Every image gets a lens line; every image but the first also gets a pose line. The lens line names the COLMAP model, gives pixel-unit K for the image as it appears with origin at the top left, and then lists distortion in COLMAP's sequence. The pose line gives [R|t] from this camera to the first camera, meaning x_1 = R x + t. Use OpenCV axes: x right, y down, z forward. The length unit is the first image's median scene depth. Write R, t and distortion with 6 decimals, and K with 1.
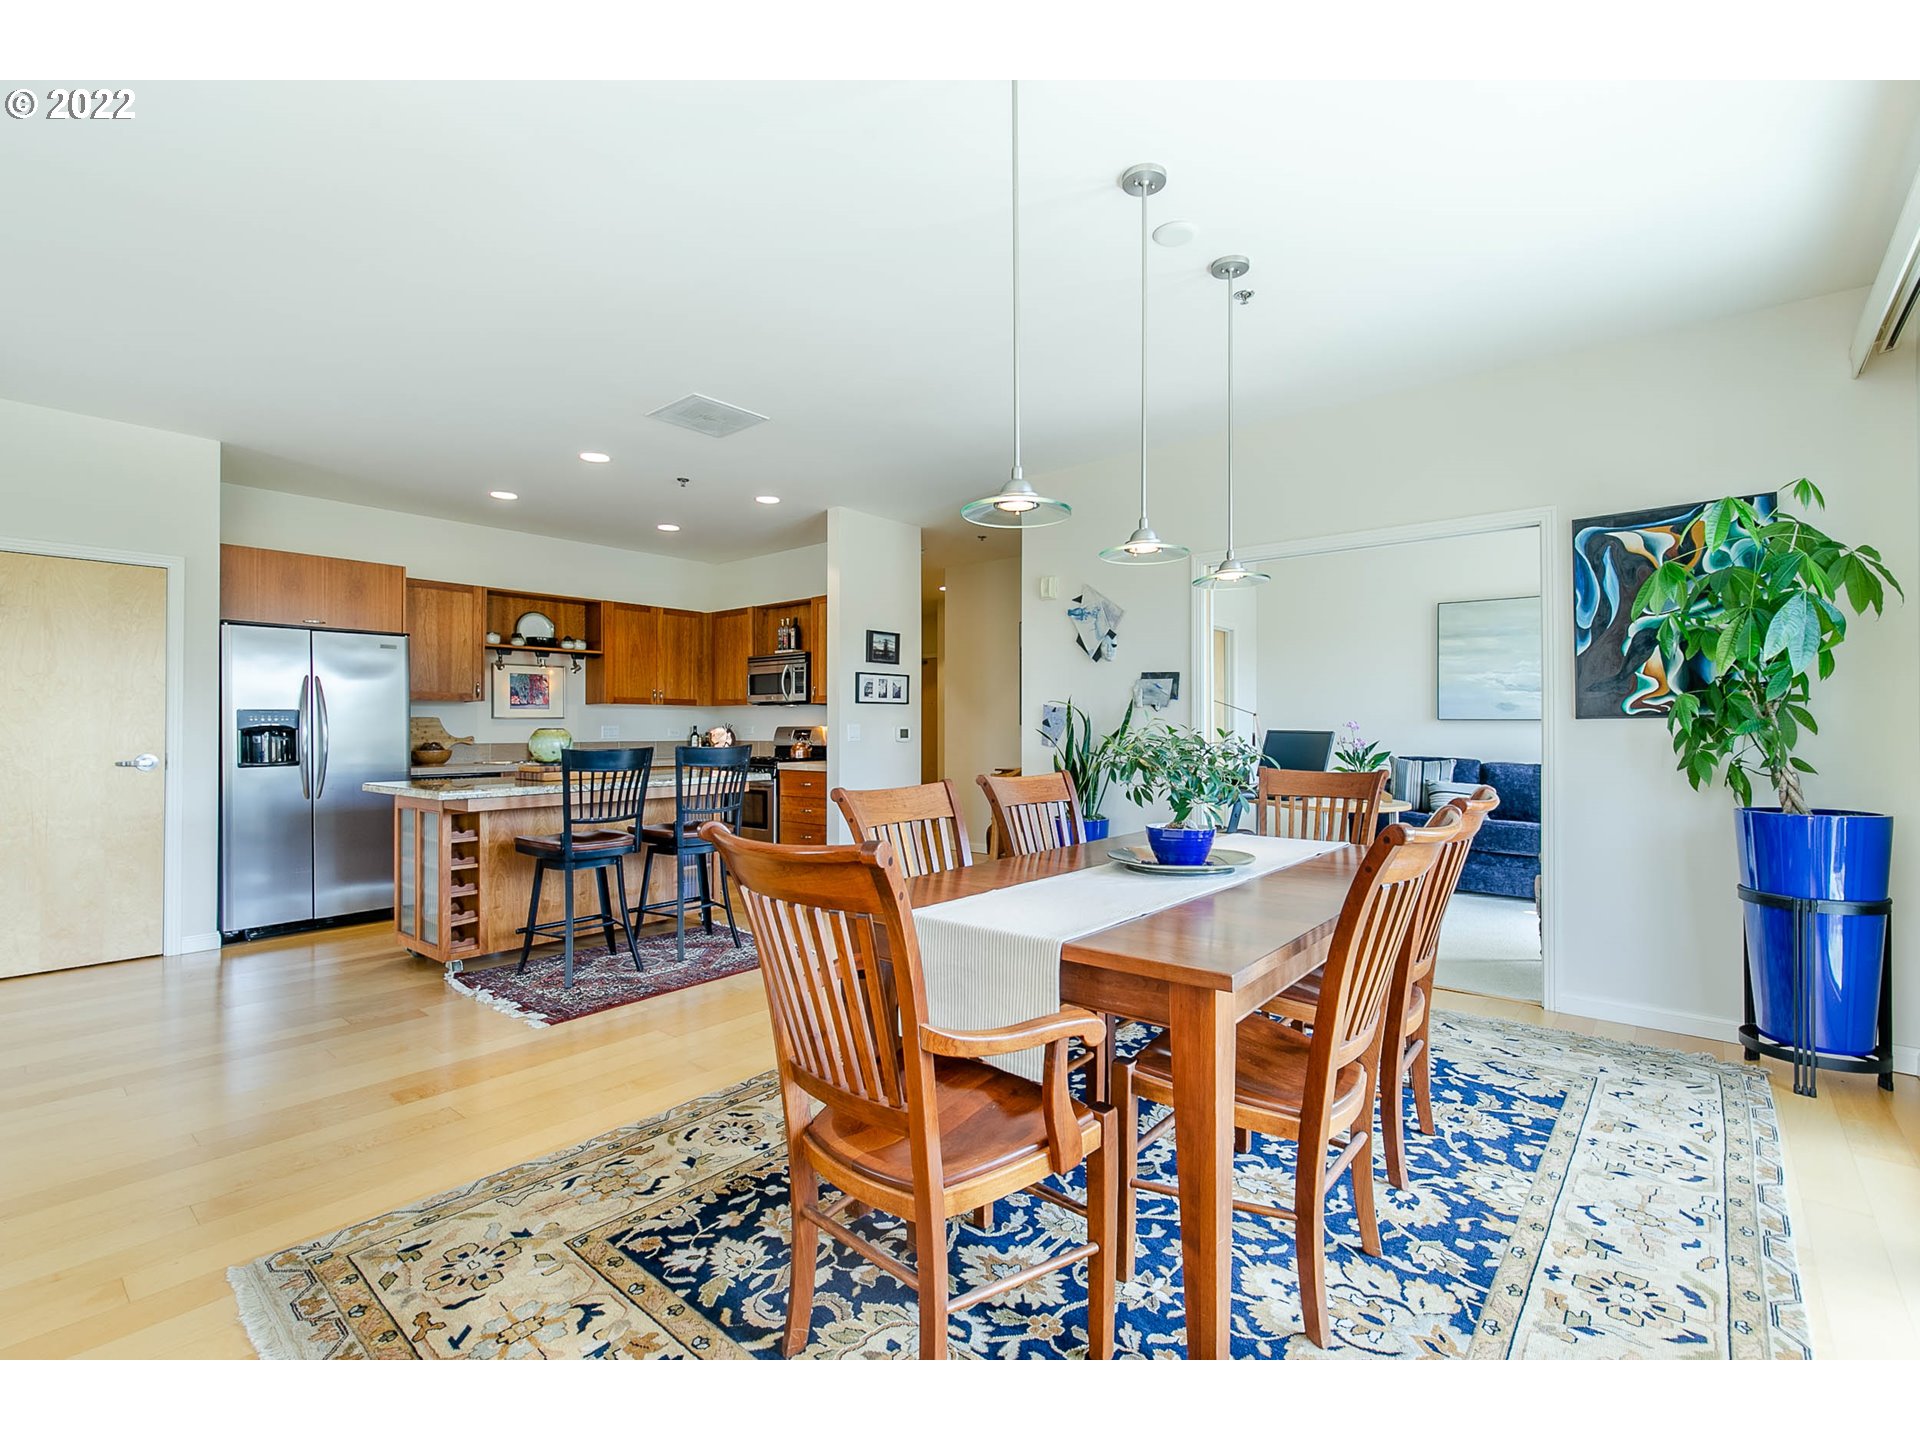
lens RADIAL K [[879.5, 0, 967.1], [0, 879.5, 716.1], [0, 0, 1]] dist [0.002411, 0.000075]
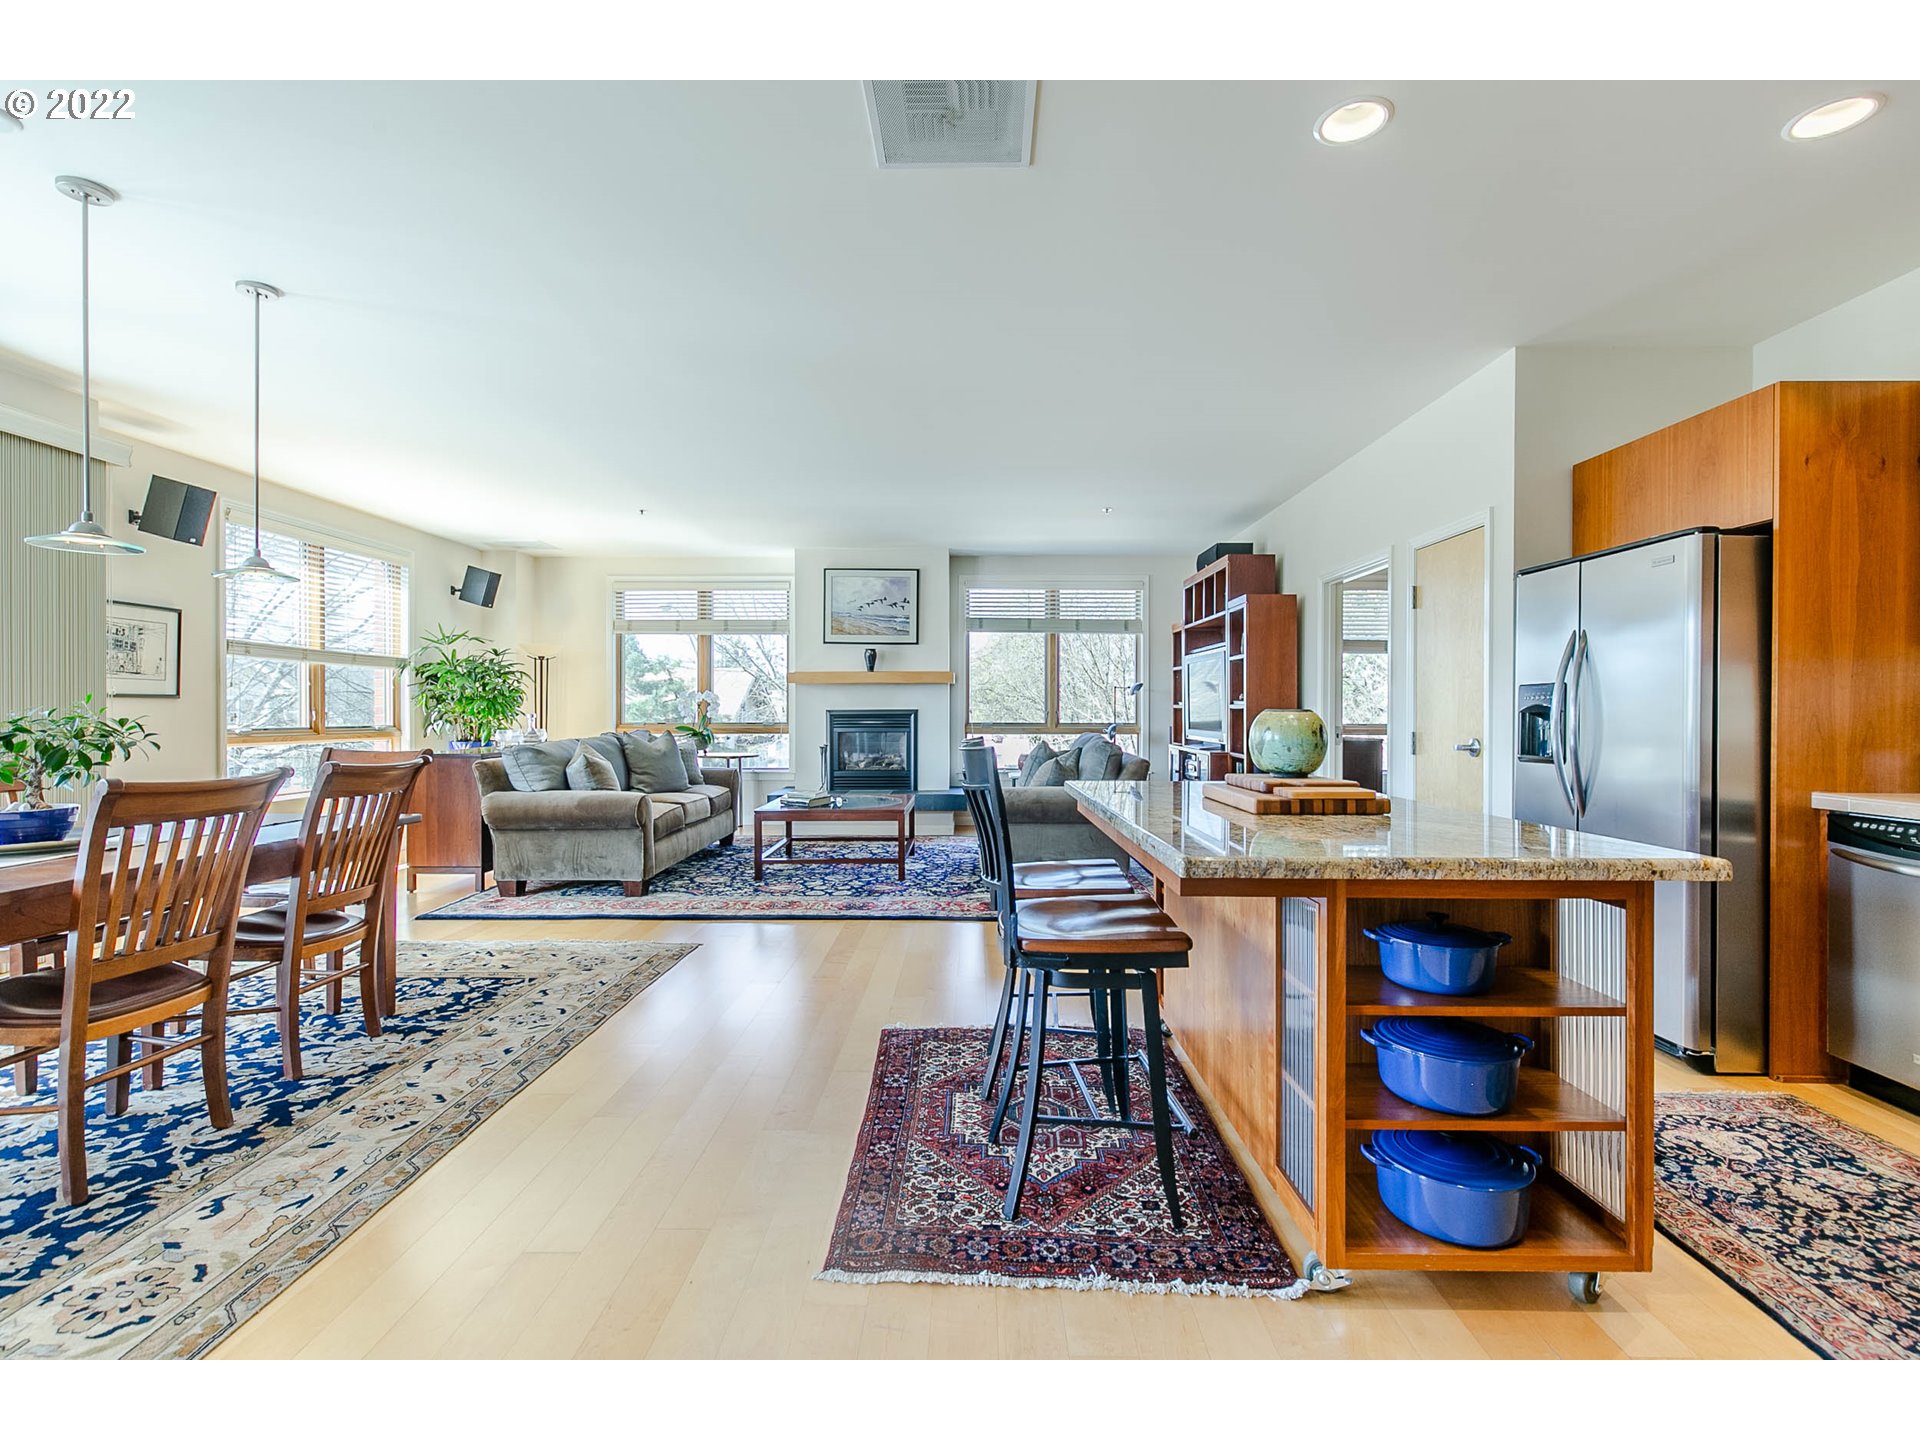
lens RADIAL K [[866.8, 0, 960.8], [0, 866.8, 713.4], [0, 0, 1]] dist [0.009965, -0.000565]
pose [[-0.775628, 0.002669, -0.631185, 0.025969], [0.008530, 0.999944, -0.006254, 0.017317], [0.631133, -0.010234, -0.775607, 1.226357]]
